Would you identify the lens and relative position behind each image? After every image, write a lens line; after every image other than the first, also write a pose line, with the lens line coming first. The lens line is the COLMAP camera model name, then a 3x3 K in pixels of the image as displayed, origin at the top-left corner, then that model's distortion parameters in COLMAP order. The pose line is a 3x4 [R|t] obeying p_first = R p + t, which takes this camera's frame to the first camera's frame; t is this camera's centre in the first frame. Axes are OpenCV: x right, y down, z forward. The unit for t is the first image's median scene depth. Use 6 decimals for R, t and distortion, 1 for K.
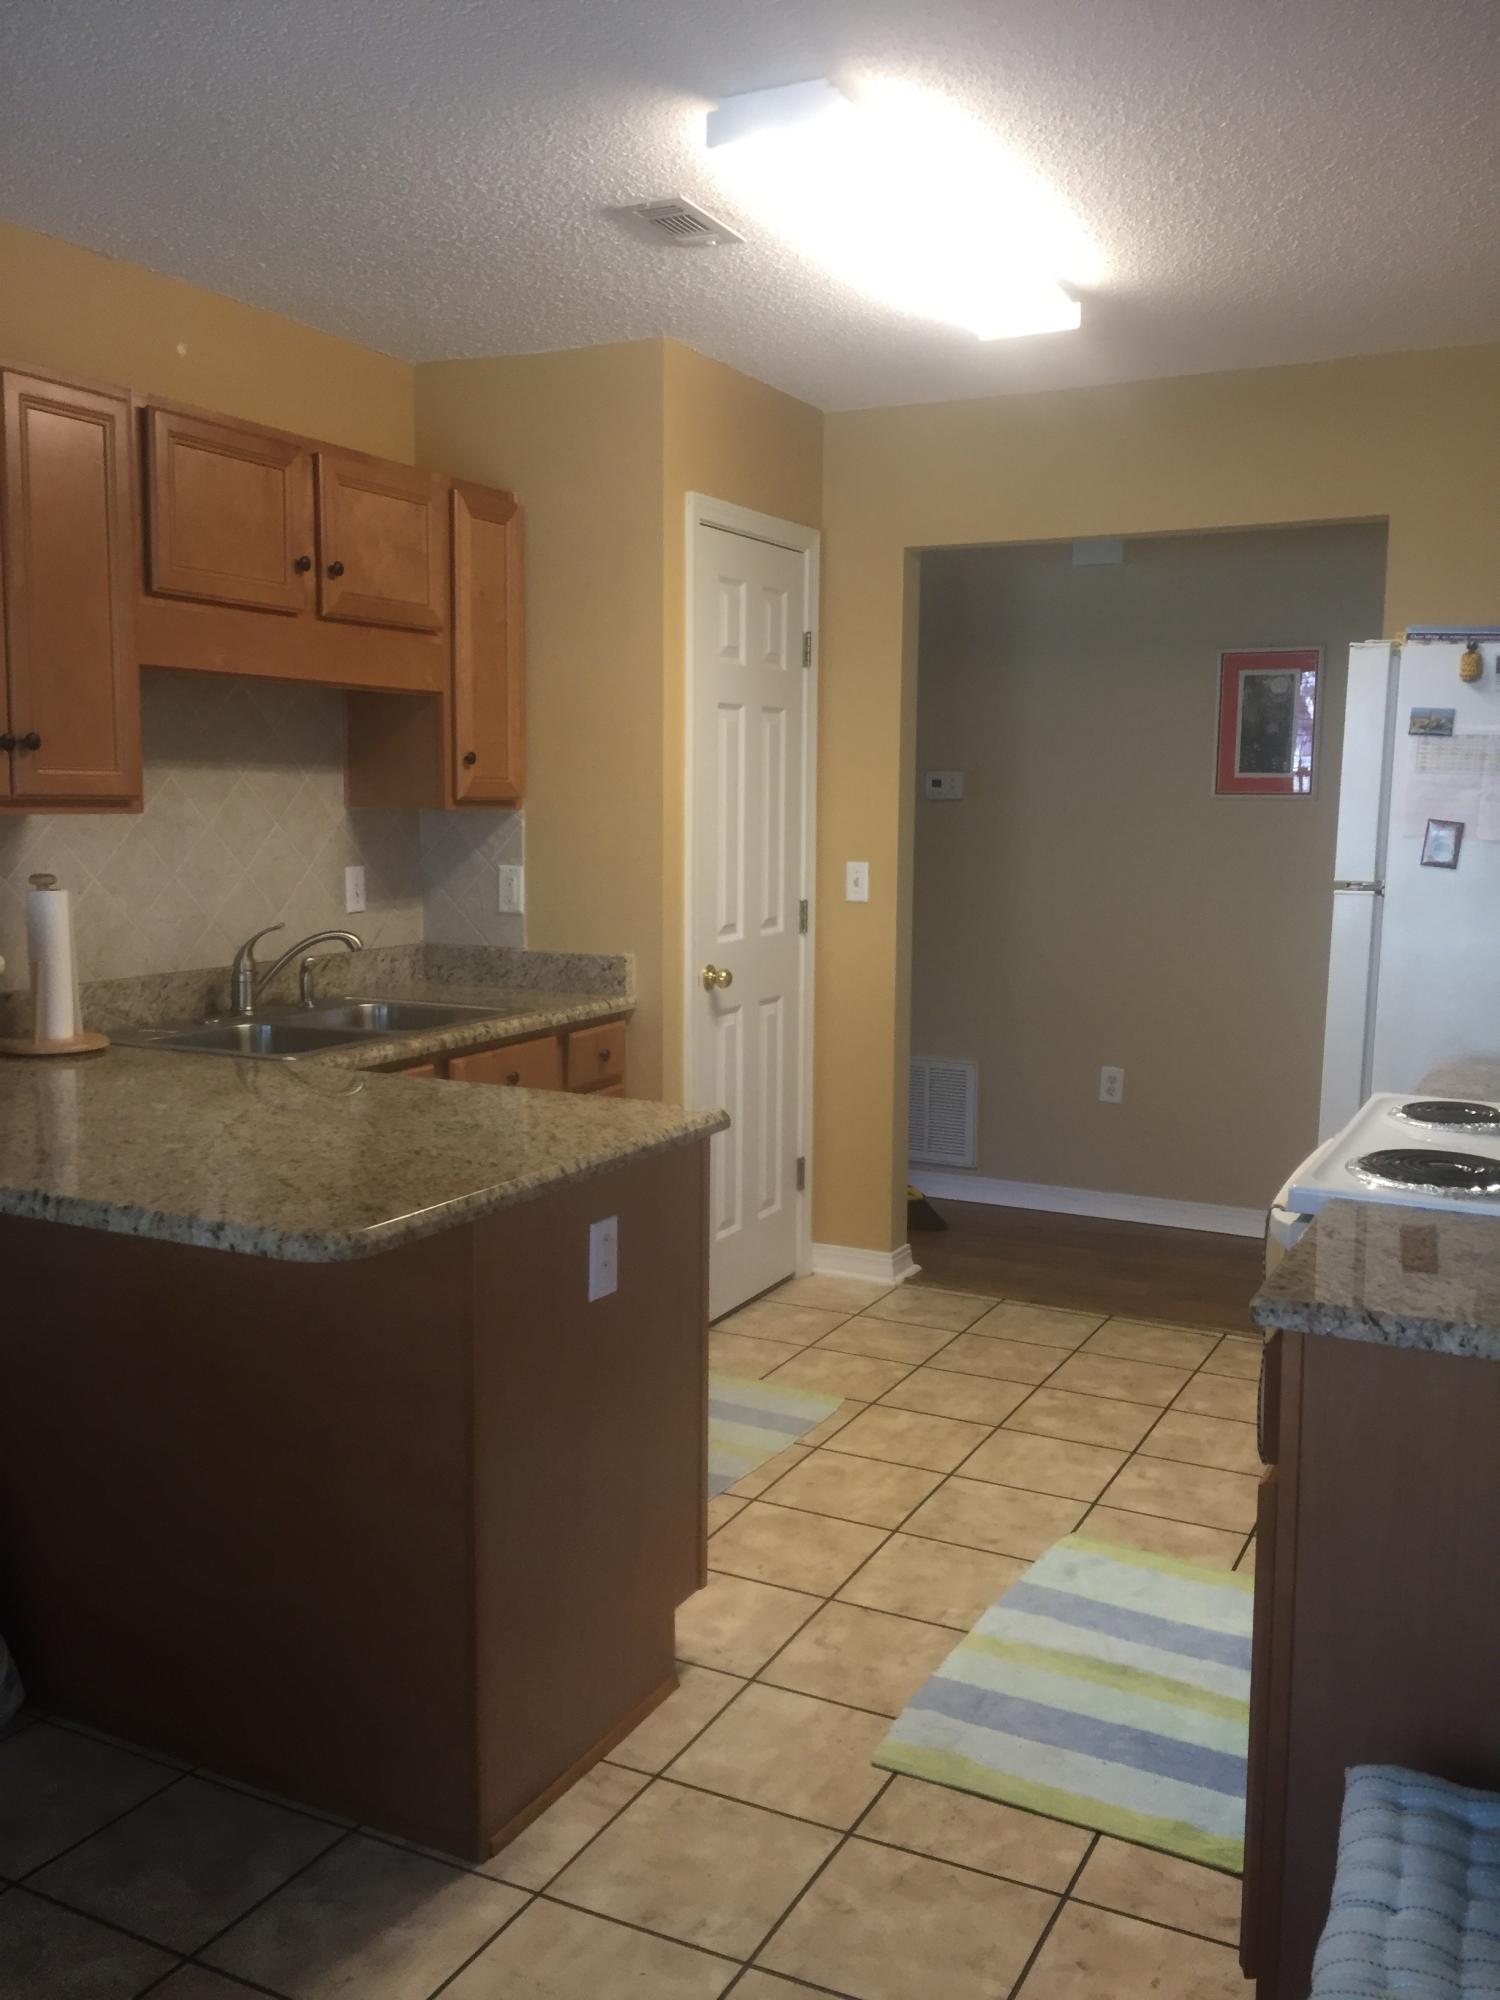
lens RADIAL K [[1715.2, 0, 750.0], [0, 1715.2, 1000.0], [0, 0, 1]] dist [0.087074, -0.134879]
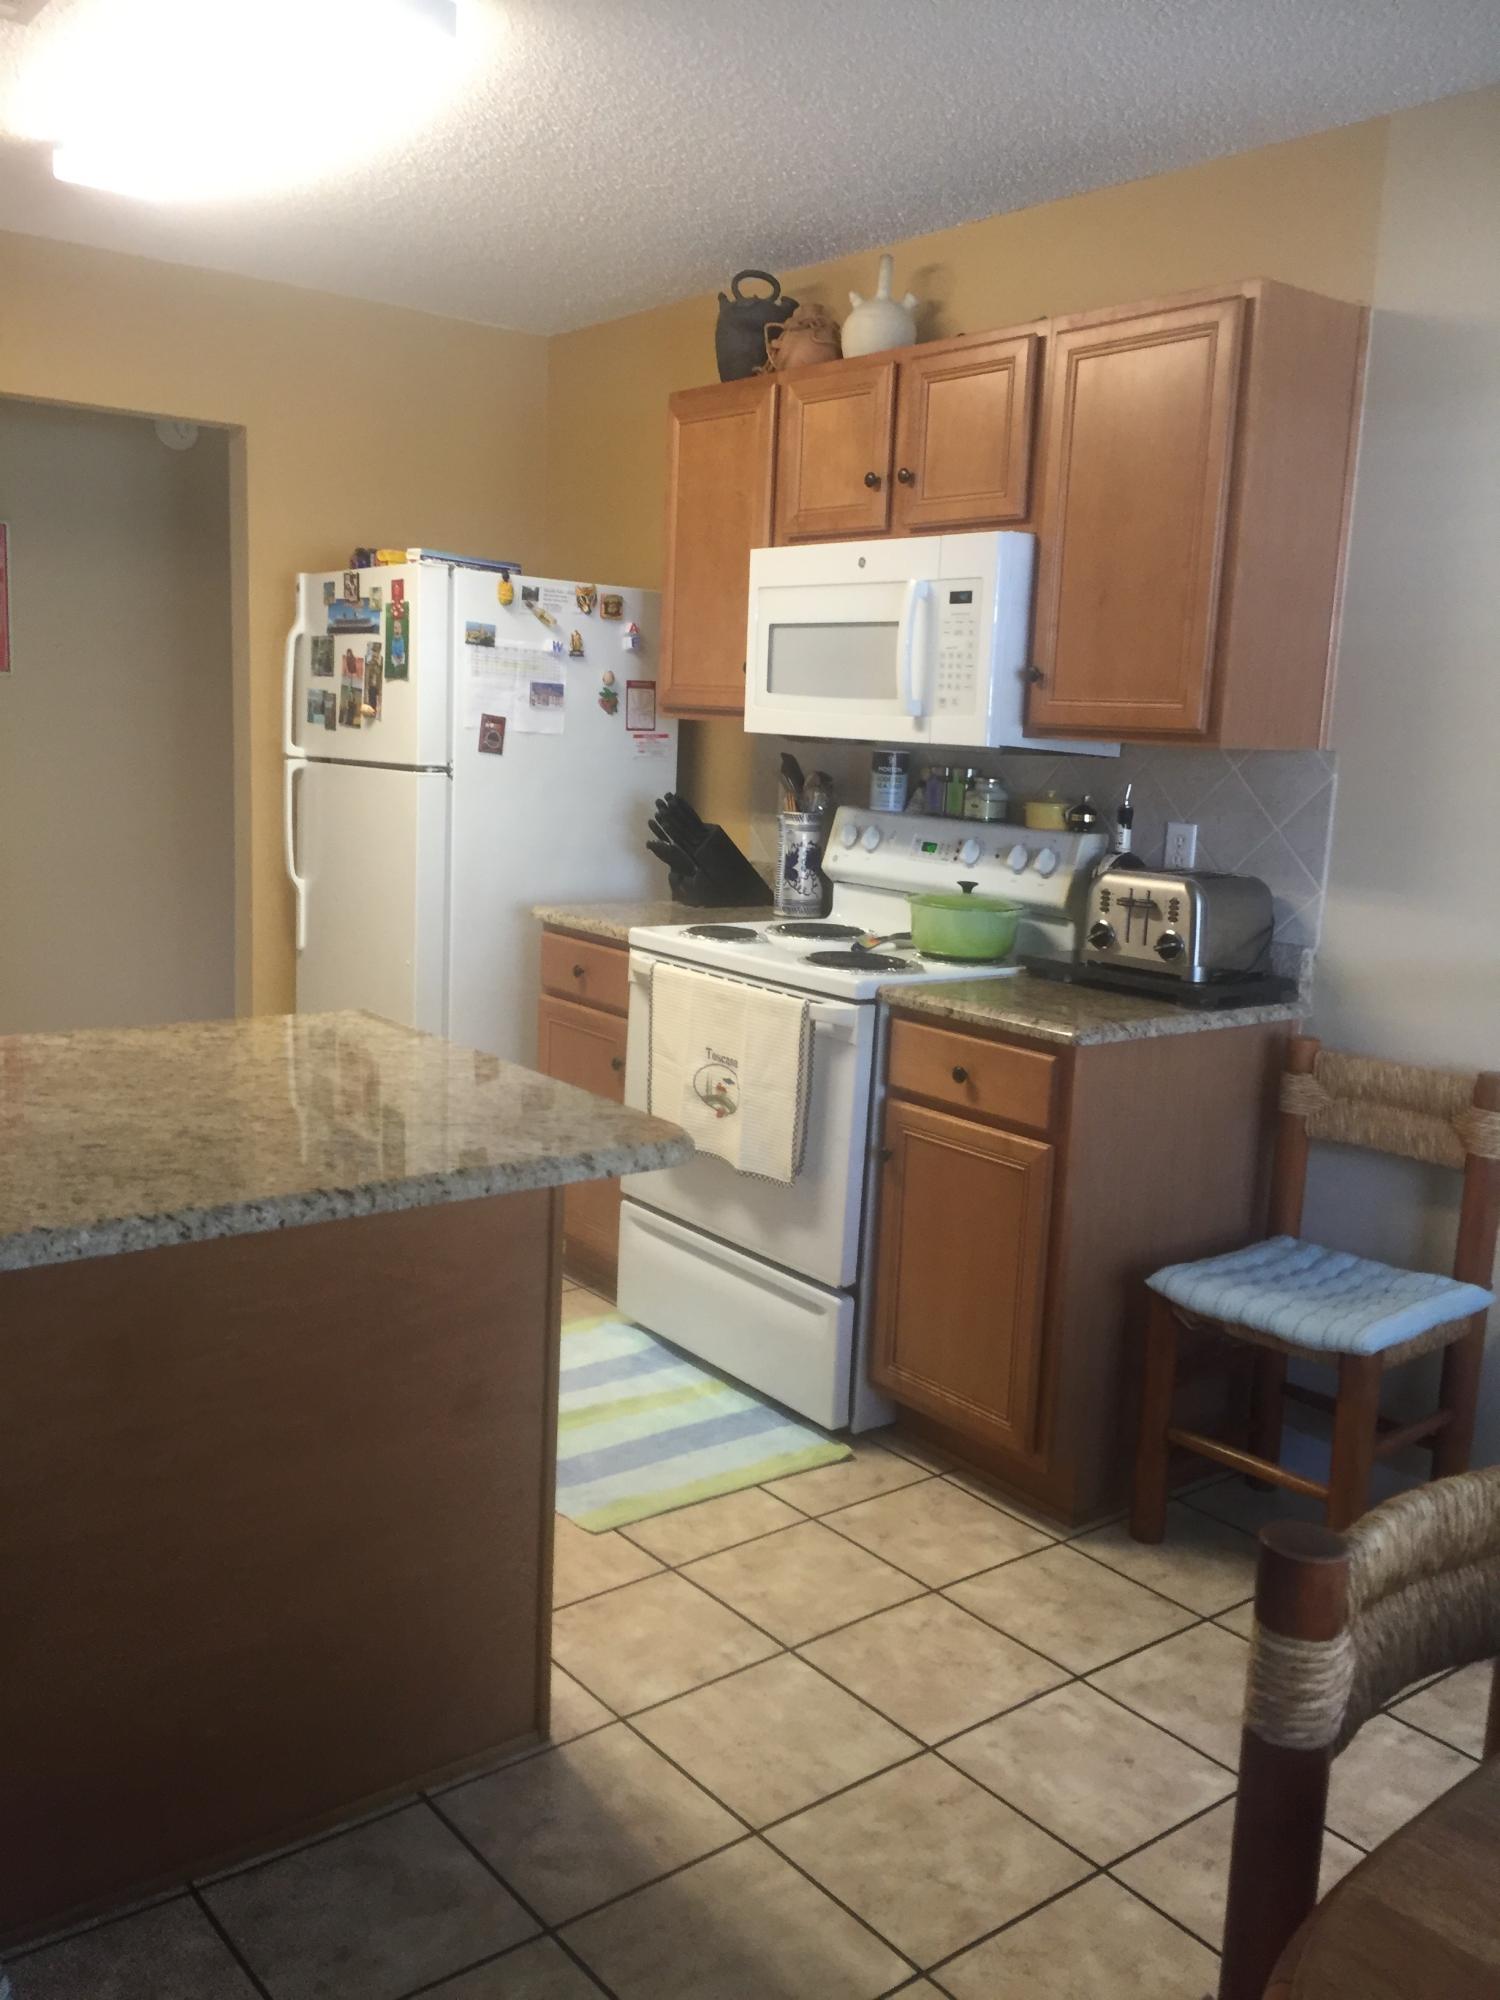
lens RADIAL K [[1715.2, 0, 750.0], [0, 1715.2, 1000.0], [0, 0, 1]] dist [0.087074, -0.134879]
pose [[0.415377, -0.141635, 0.898555, -0.673663], [0.070403, 0.989847, 0.123479, -0.040762], [-0.906921, 0.011971, 0.421131, 0.312272]]
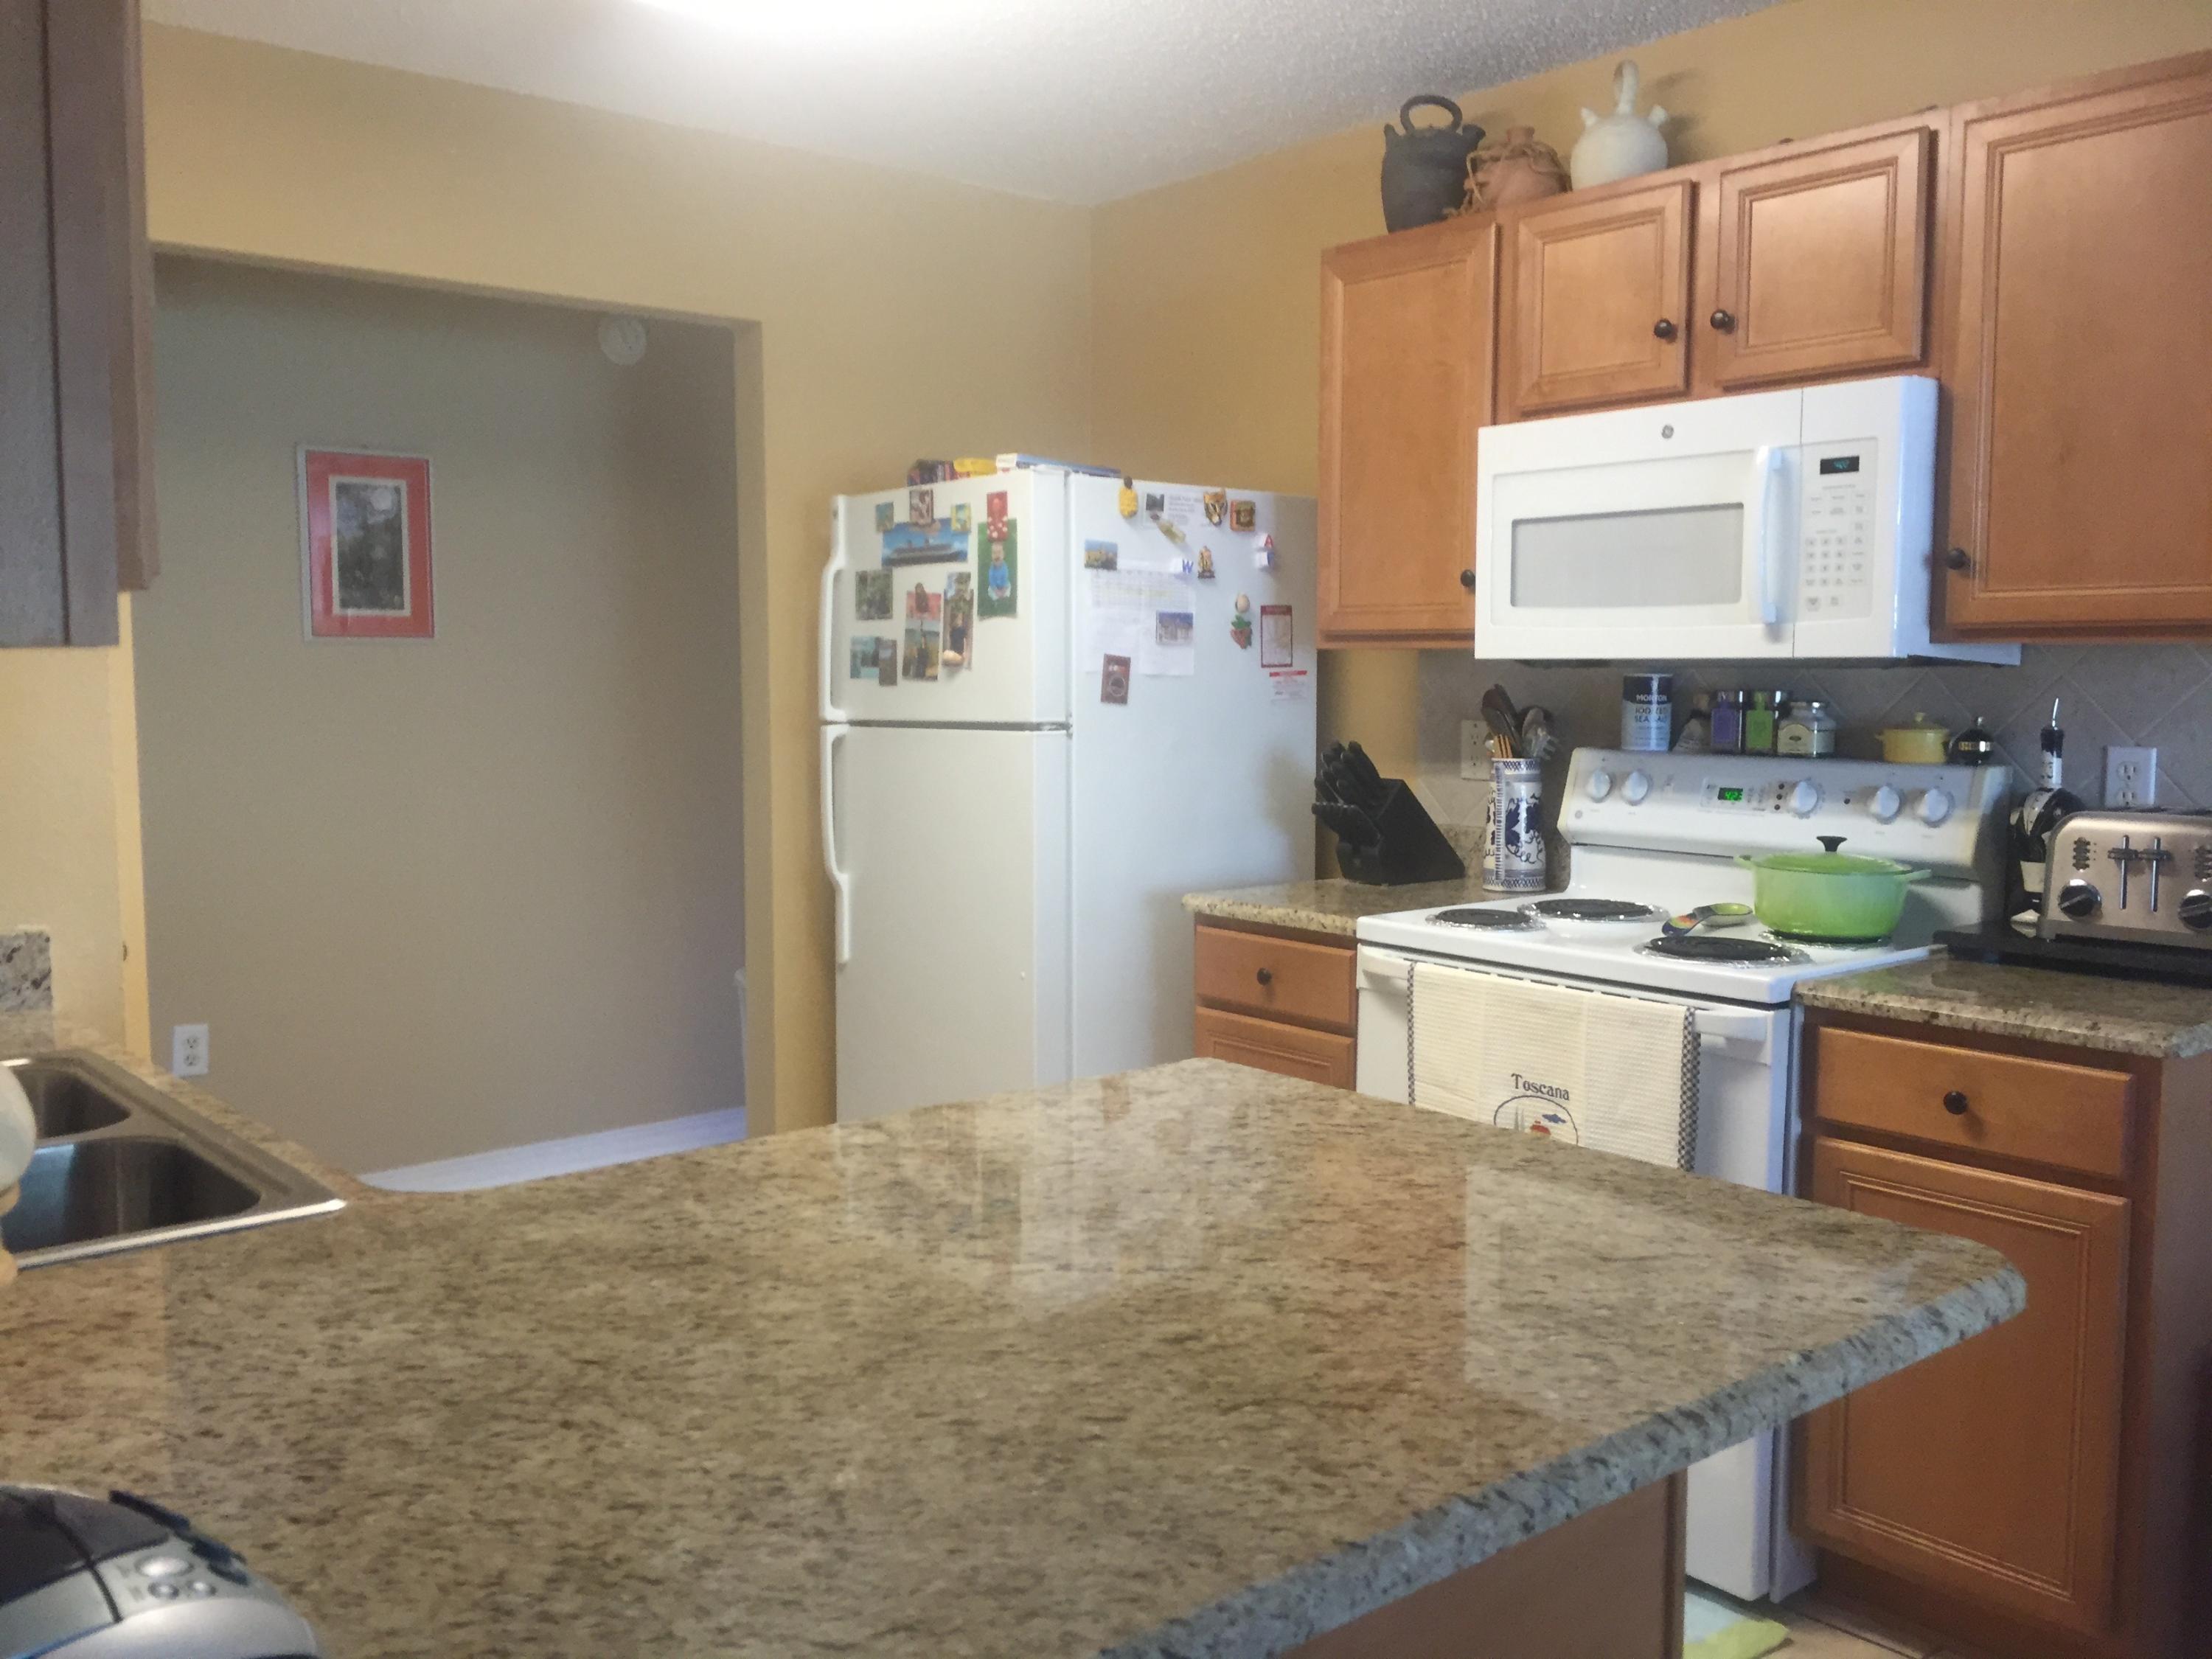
lens RADIAL K [[1897.0, 0, 1097.3], [0, 1897.0, 817.9], [0, 0, 1]] dist [0.087074, -0.134879]
pose [[0.387333, -0.085346, 0.917981, -0.609926], [0.116867, 0.992219, 0.042937, -0.059881], [-0.914503, 0.090651, 0.394294, 0.595412]]
